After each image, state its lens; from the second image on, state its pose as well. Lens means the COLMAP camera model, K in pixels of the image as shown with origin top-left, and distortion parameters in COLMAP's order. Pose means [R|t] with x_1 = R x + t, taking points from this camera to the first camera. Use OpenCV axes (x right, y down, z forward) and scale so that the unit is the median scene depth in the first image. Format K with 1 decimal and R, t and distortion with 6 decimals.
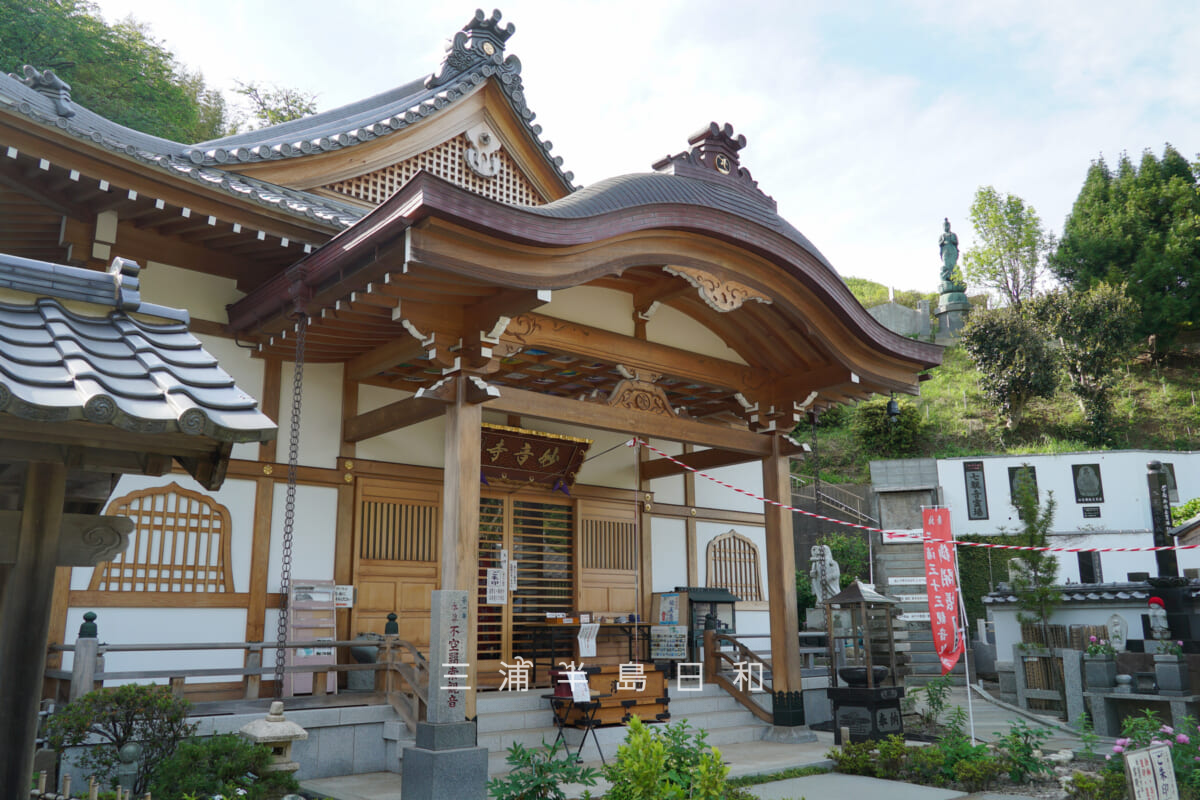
lens RADIAL K [[944.5, 0, 597.0], [0, 944.5, 383.8], [0, 0, 1]] dist [-0.003972, -0.000072]
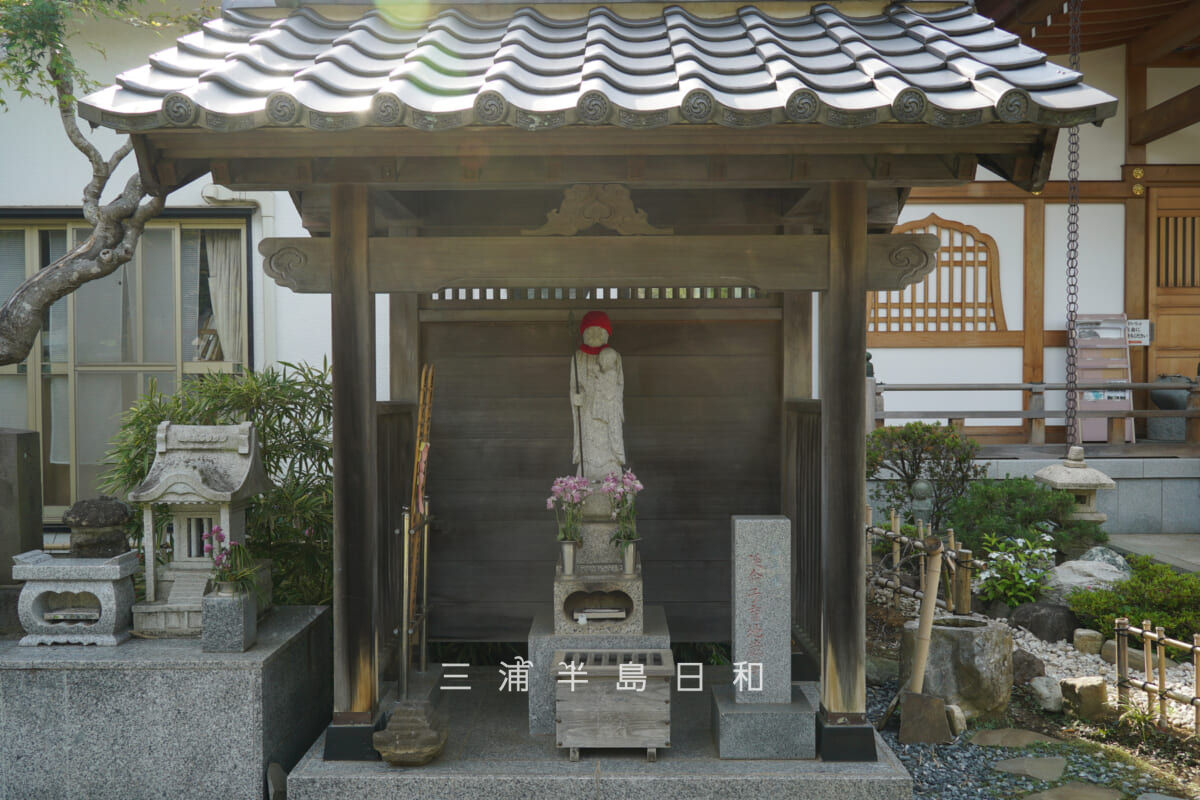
lens RADIAL K [[944.5, 0, 597.0], [0, 944.5, 383.8], [0, 0, 1]] dist [-0.003972, -0.000072]
pose [[0.792621, -0.003097, -0.609706, -0.147584], [0.143002, 0.973039, 0.180960, 0.052209], [0.592707, -0.230622, 0.771694, 0.059899]]
